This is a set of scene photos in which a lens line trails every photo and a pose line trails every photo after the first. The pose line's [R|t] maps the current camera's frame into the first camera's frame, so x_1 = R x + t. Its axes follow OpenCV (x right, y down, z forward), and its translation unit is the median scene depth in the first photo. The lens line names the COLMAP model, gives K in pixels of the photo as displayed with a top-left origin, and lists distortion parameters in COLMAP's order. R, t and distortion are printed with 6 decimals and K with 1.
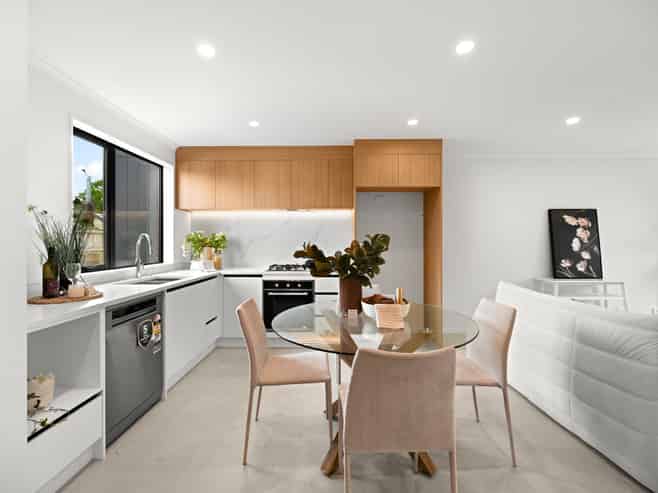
lens RADIAL K [[289.9, 0, 329.0], [0, 289.9, 246.7], [0, 0, 1]] dist [0.003362, 0.000320]
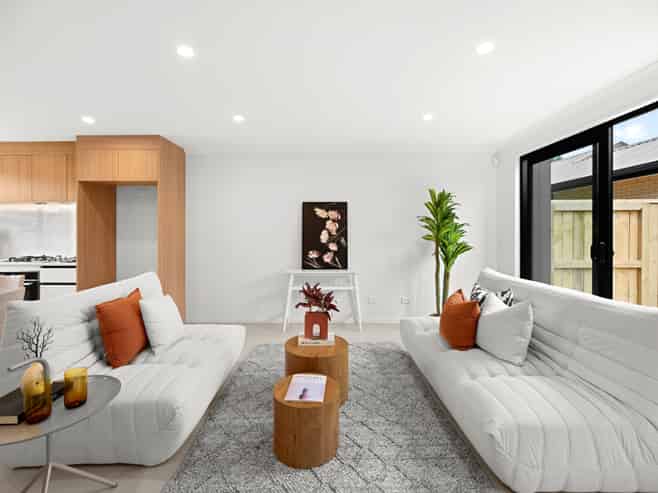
lens RADIAL K [[289.9, 0, 328.1], [0, 289.9, 240.1], [0, 0, 1]] dist [0.003362, 0.000320]
pose [[0.999991, -0.000882, -0.004095, 0.869157], [0.000895, 0.999995, 0.002993, 0.002418], [0.004092, -0.002996, 0.999987, -0.034134]]
